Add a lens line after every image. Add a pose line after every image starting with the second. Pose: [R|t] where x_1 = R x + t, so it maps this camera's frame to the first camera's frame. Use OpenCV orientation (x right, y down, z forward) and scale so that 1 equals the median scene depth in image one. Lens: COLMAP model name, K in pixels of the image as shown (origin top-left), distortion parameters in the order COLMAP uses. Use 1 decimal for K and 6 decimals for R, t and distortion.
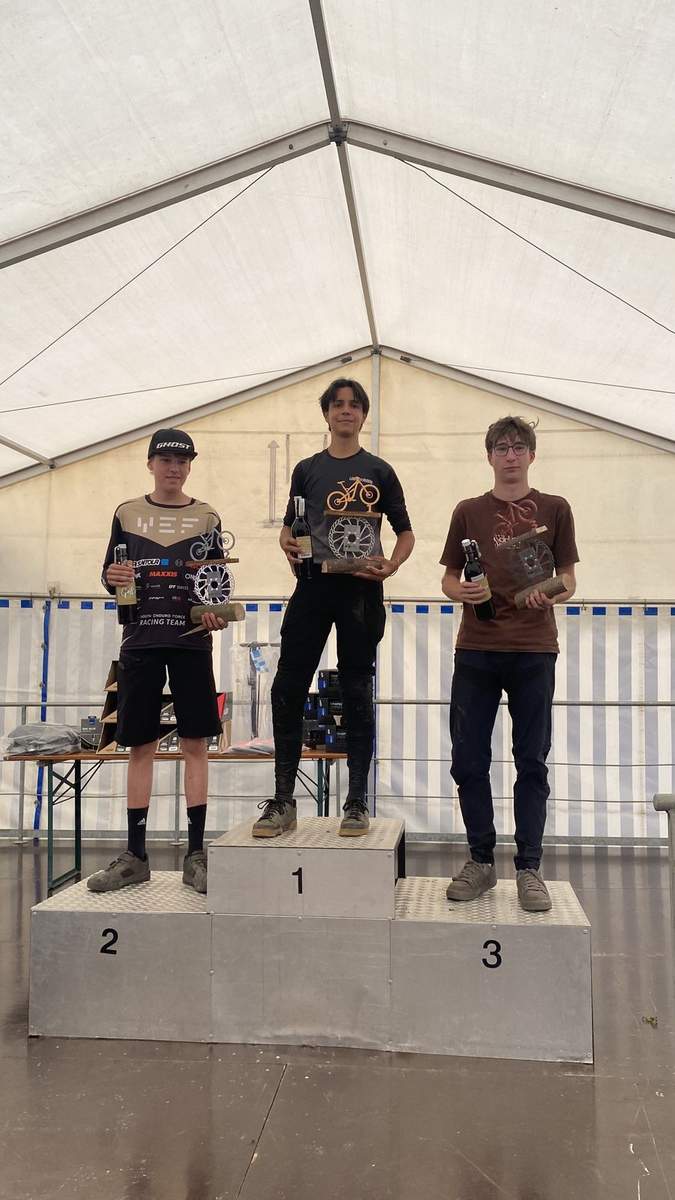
lens RADIAL K [[967.7, 0, 343.3], [0, 967.7, 596.6], [0, 0, 1]] dist [0.019103, -0.027211]
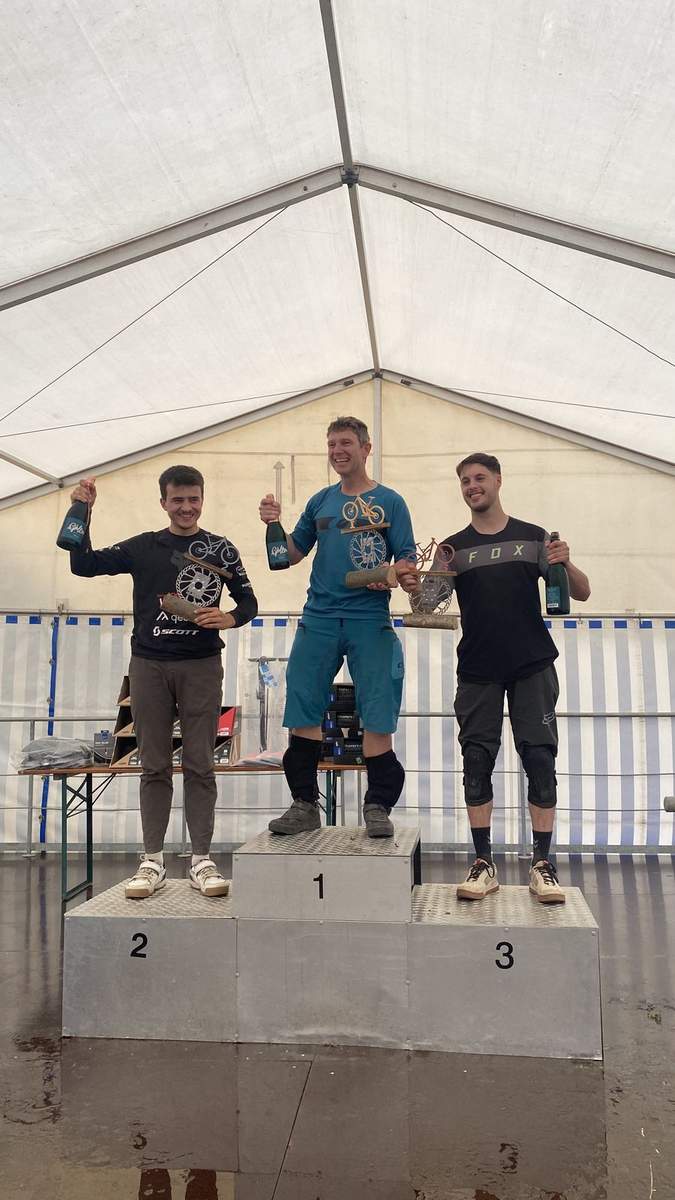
lens RADIAL K [[967.7, 0, 351.8], [0, 967.7, 587.2], [0, 0, 1]] dist [0.019103, -0.027211]
pose [[0.999784, -0.001902, 0.020682, -0.025837], [0.002366, 0.999746, -0.022432, -0.005848], [-0.020635, 0.022476, 0.999534, -0.045295]]
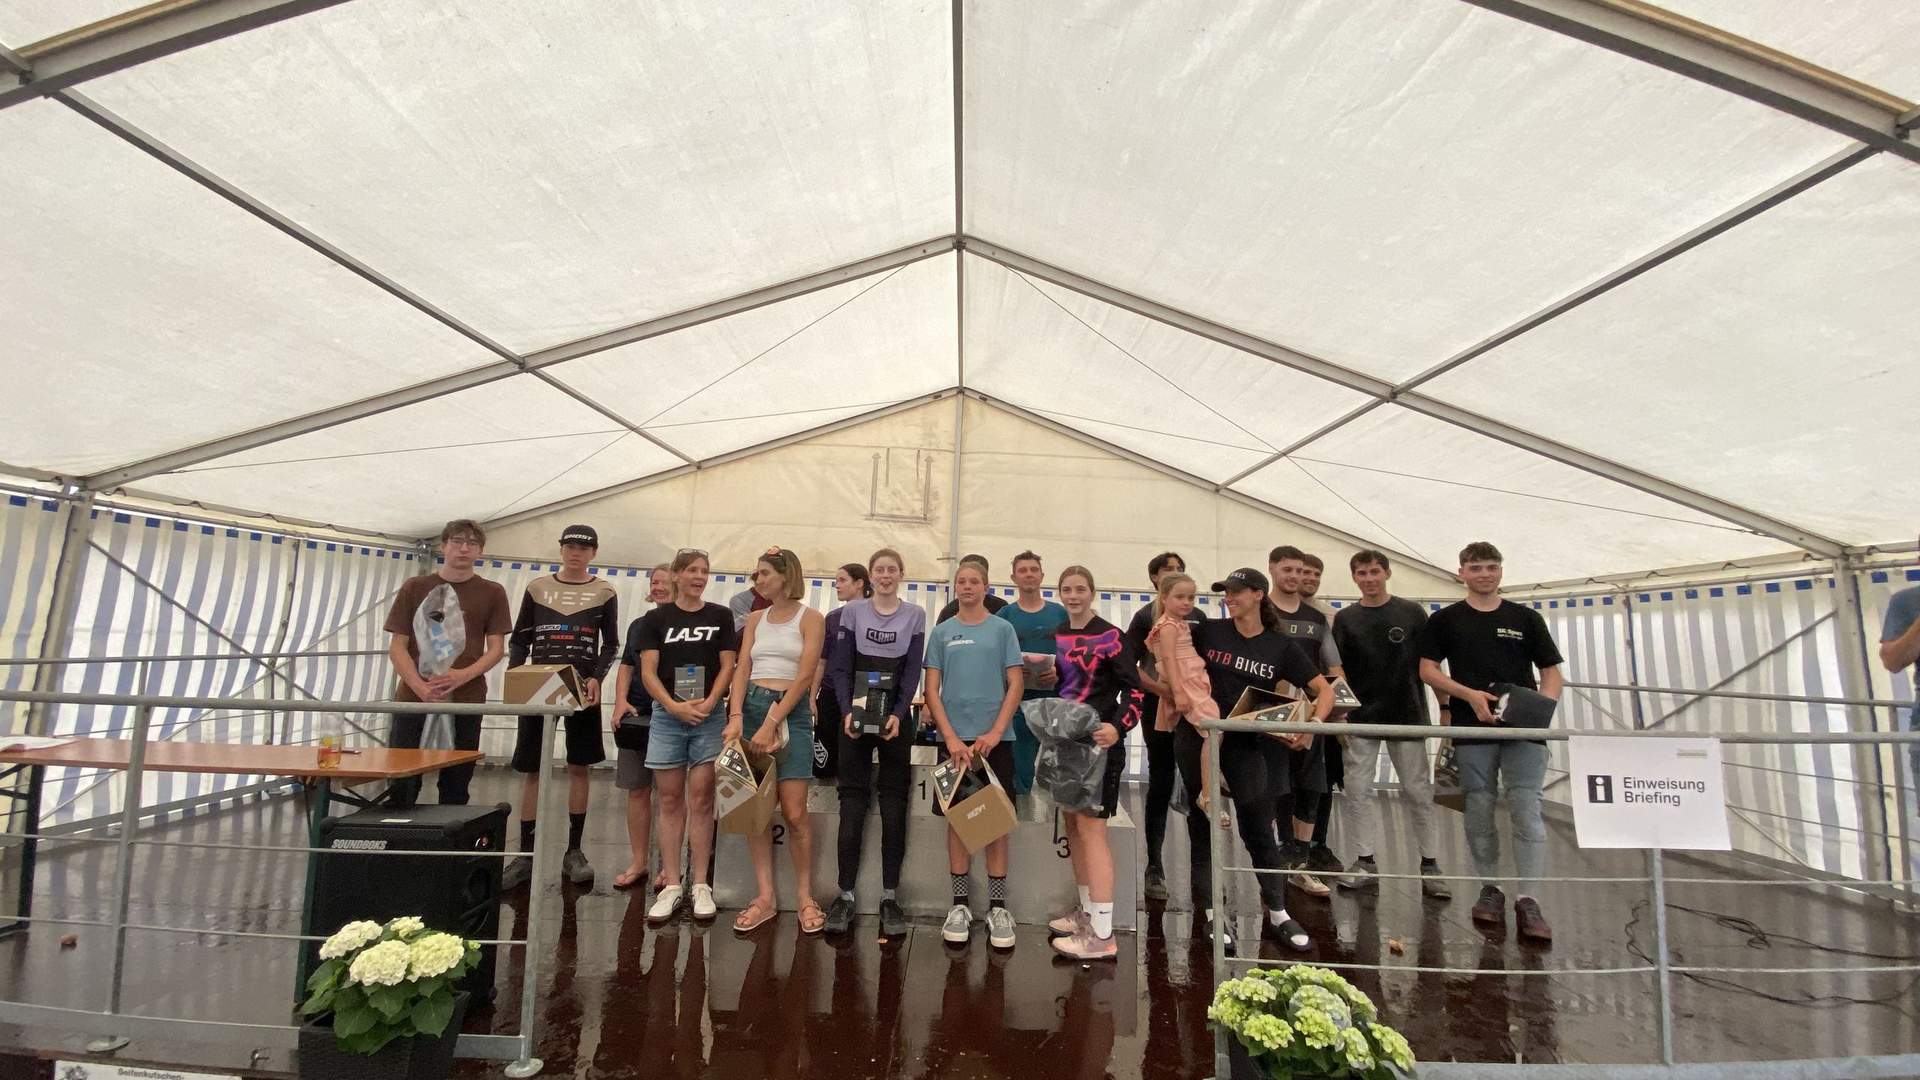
lens RADIAL K [[818.1, 0, 959.7], [0, 818.1, 533.5], [0, 0, 1]] dist [0.002720, -0.000816]
pose [[0.995865, 0.041175, 0.080983, -0.080730], [-0.036700, 0.997756, -0.055994, -0.004100], [-0.083107, 0.052790, 0.995141, -0.128444]]
